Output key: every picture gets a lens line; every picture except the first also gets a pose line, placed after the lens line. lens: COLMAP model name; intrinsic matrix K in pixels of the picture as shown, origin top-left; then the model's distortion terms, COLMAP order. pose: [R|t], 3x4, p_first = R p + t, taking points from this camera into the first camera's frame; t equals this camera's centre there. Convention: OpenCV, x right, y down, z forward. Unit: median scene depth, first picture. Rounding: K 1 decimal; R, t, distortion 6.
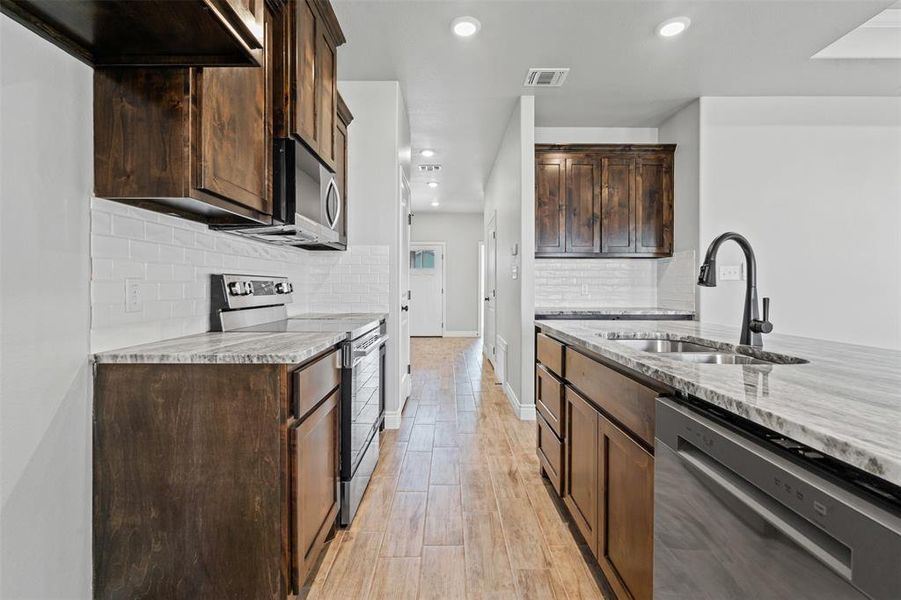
lens RADIAL K [[413.5, 0, 446.2], [0, 413.5, 284.8], [0, 0, 1]] dist [-0.002151, 0.000095]
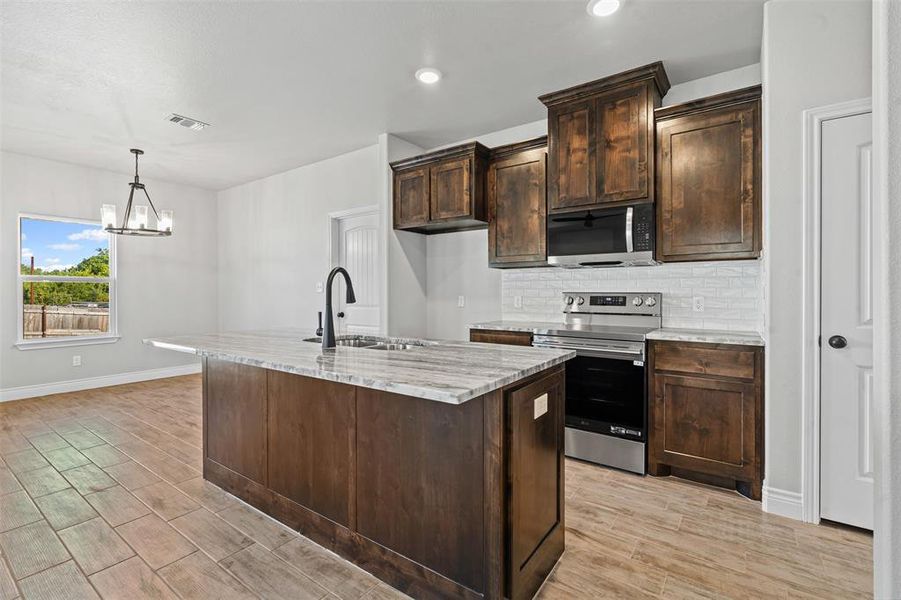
lens RADIAL K [[404.5, 0, 450.1], [0, 404.5, 291.6], [0, 0, 1]] dist [0.001546, 0.000255]
pose [[-0.581295, -0.000935, -0.813692, 0.792412], [0.002268, 0.999994, -0.002770, -0.016770], [0.813690, -0.003456, -0.581289, 1.045304]]
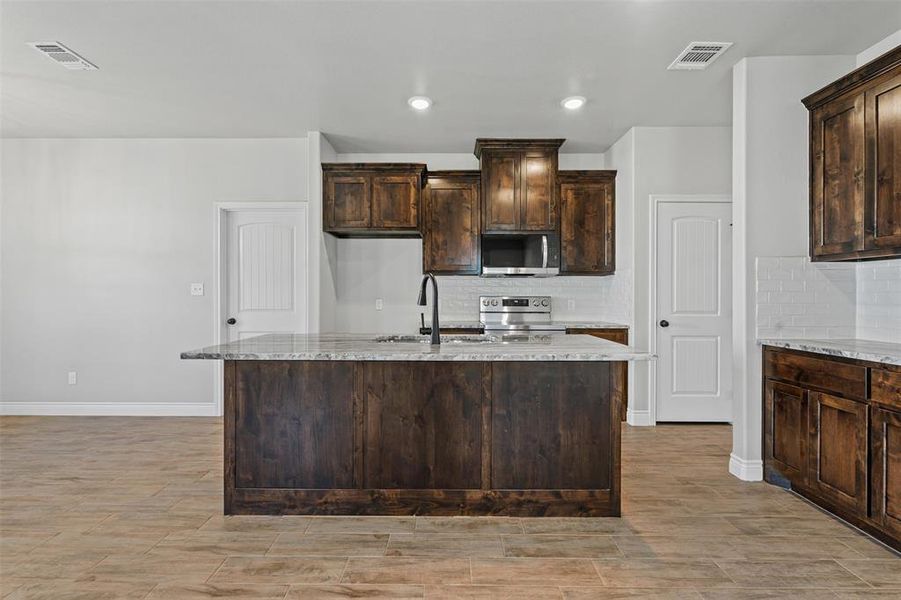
lens RADIAL K [[409.4, 0, 447.0], [0, 409.4, 293.9], [0, 0, 1]] dist [-0.000292, 0.000973]
pose [[-0.007092, -0.006192, -0.999956, 1.128362], [0.000302, 0.999981, -0.006194, -0.016266], [0.999975, -0.000345, -0.007090, 0.522949]]
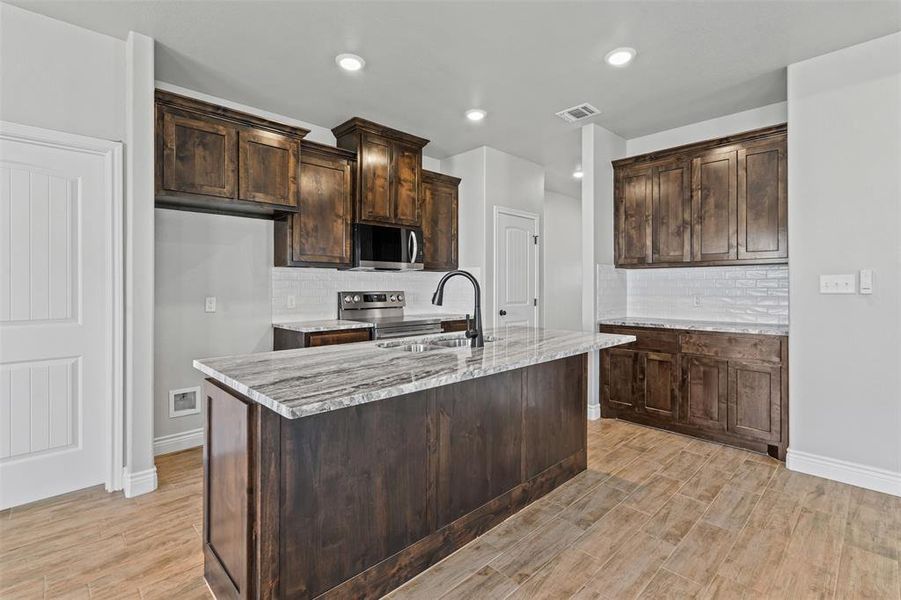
lens RADIAL K [[413.5, 0, 446.2], [0, 413.5, 284.8], [0, 0, 1]] dist [-0.002151, 0.000095]
pose [[0.688937, -0.005729, -0.724798, 0.850597], [0.004777, 0.999983, -0.003364, -0.033104], [0.724805, -0.001145, 0.688953, -0.037866]]
